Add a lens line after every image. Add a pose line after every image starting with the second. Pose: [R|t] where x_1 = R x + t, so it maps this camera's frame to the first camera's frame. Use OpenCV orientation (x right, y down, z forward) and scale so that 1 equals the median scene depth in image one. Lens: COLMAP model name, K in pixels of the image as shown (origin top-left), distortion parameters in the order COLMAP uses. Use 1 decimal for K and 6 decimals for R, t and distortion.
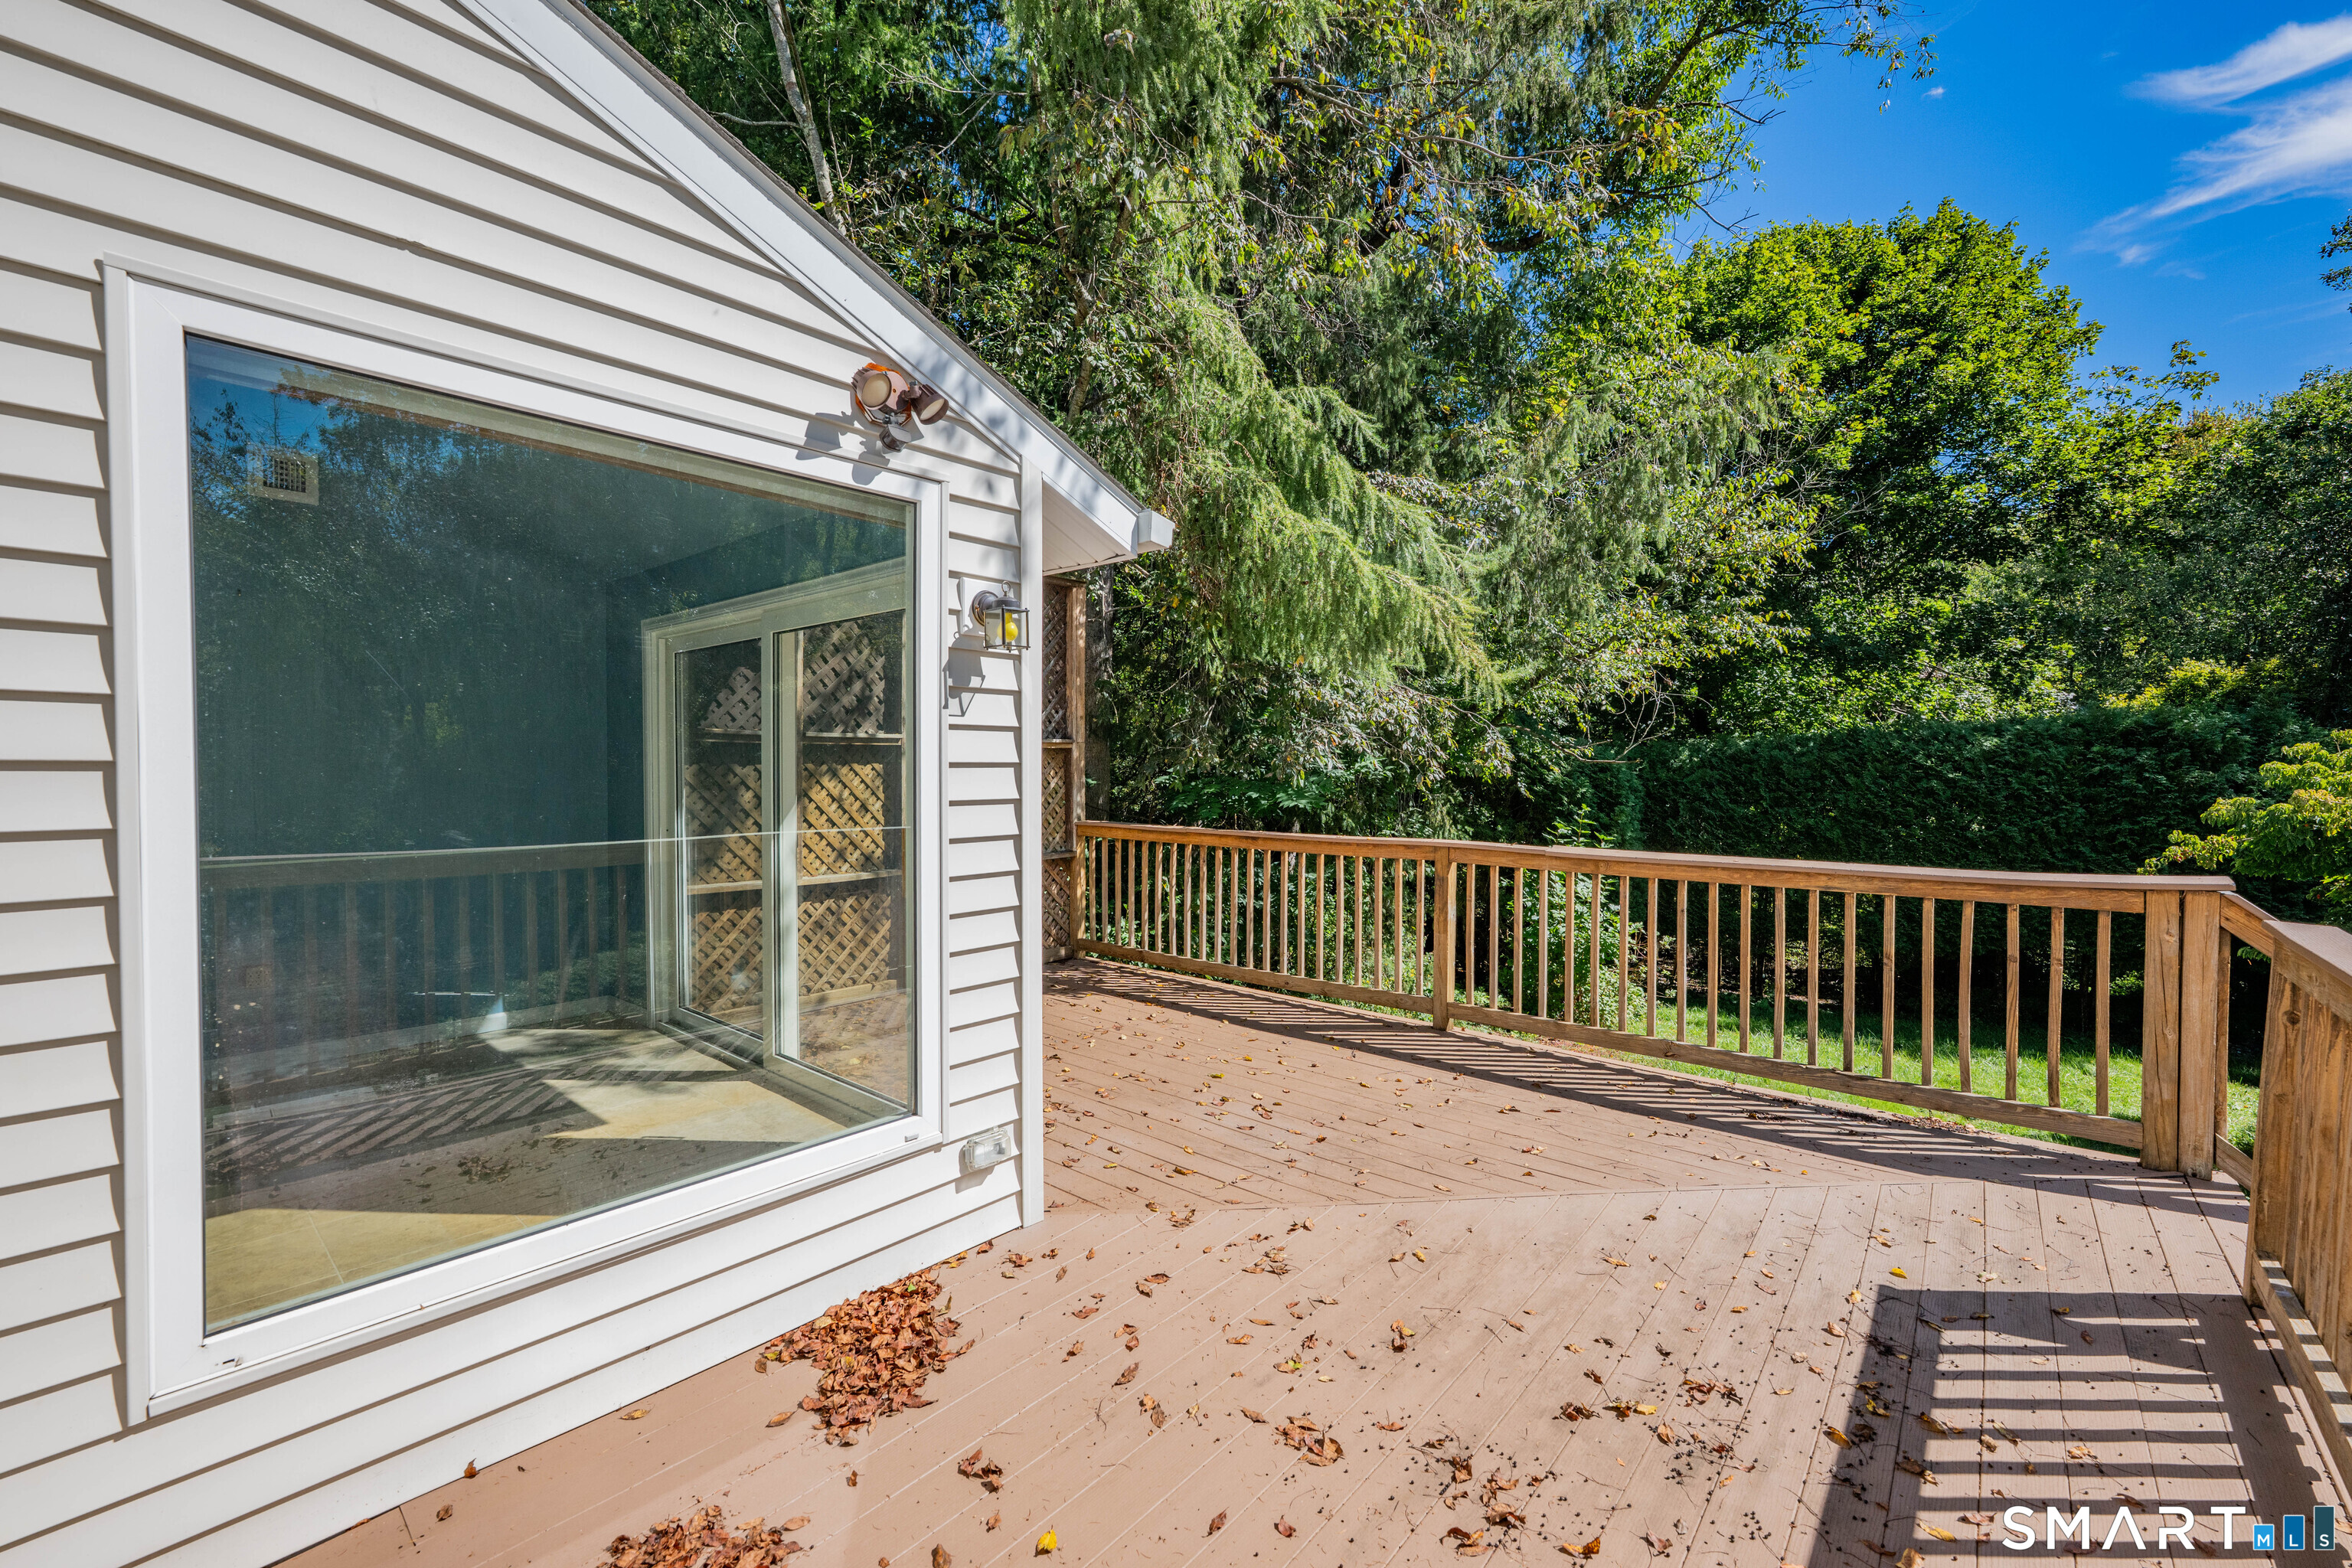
lens RADIAL K [[946.8, 0, 1176.0], [0, 946.8, 784.0], [0, 0, 1]] dist [0.000047, -0.000297]
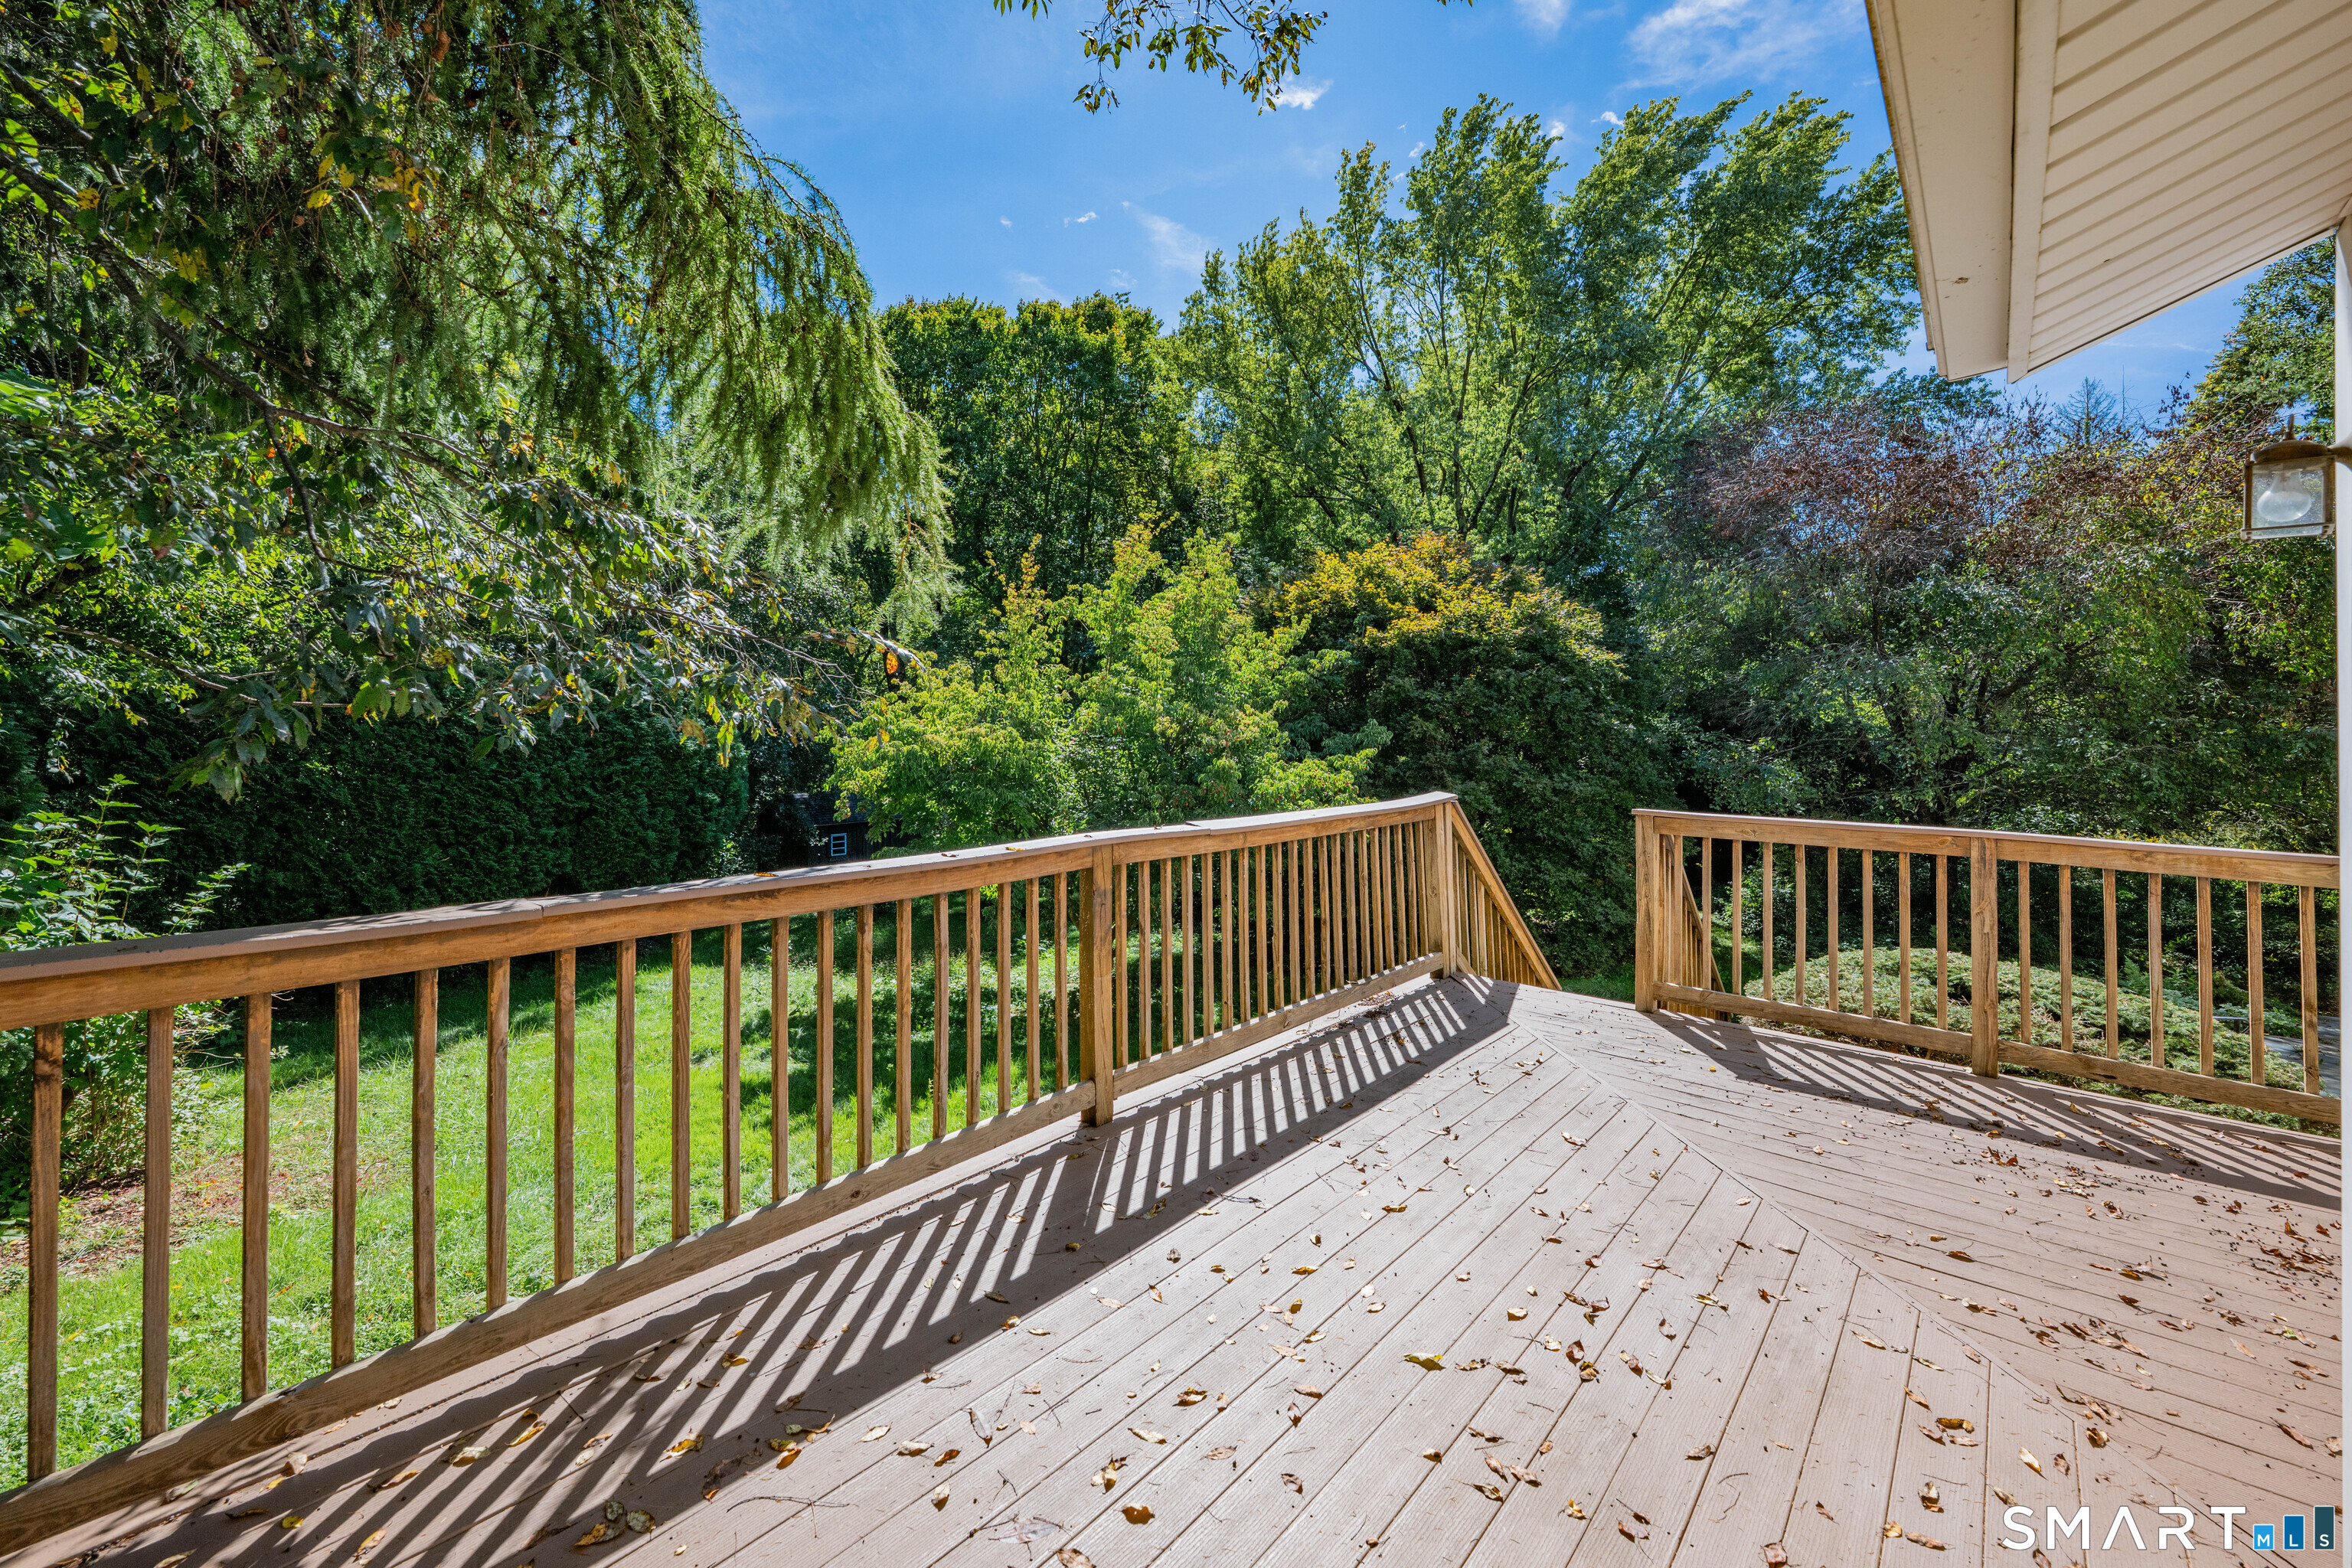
lens RADIAL K [[986.5, 0, 1158.1], [0, 986.5, 729.2], [0, 0, 1]] dist [0.000556, 0.000261]
pose [[-0.002728, -0.006797, 0.999973, -0.511348], [0.006816, 0.999954, 0.006816, -0.019465], [-0.999973, 0.006834, -0.002682, 1.239830]]
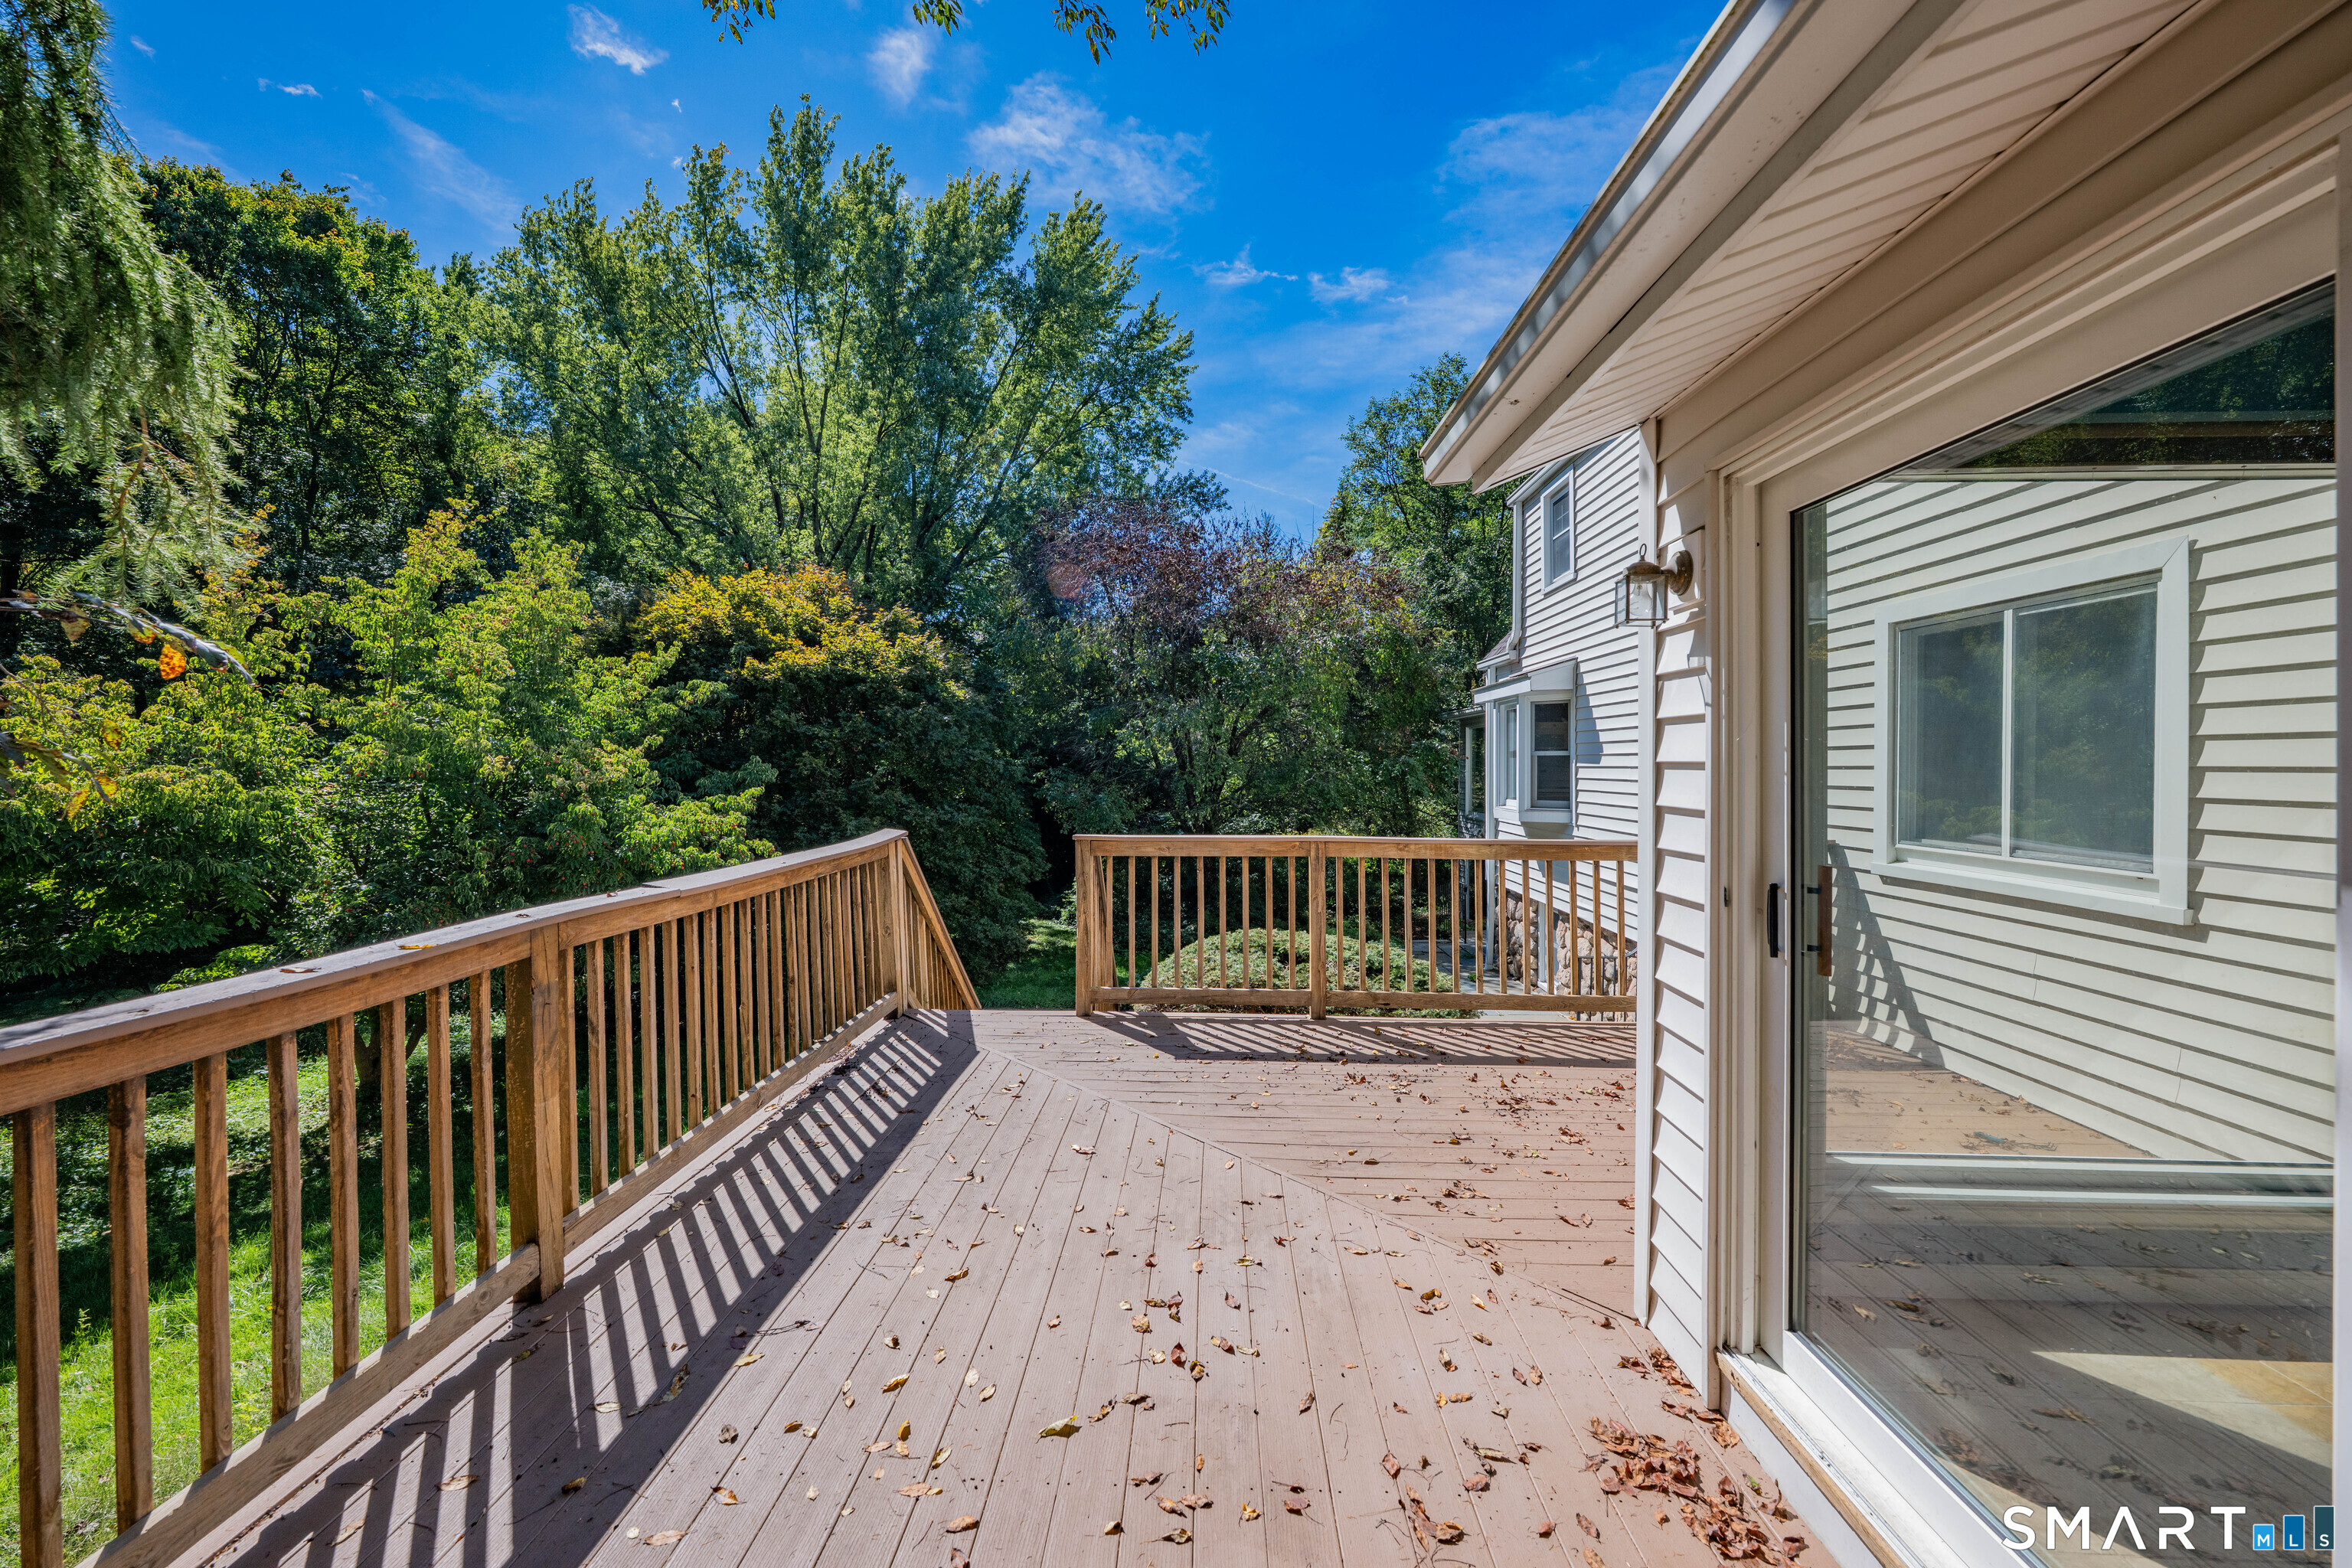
lens RADIAL K [[946.8, 0, 1176.0], [0, 946.8, 784.0], [0, 0, 1]] dist [0.000047, -0.000297]
pose [[-0.627860, -0.017742, 0.778124, -0.386021], [0.013409, 0.999345, 0.033606, -0.020057], [-0.778211, 0.031533, -0.627211, 1.348812]]
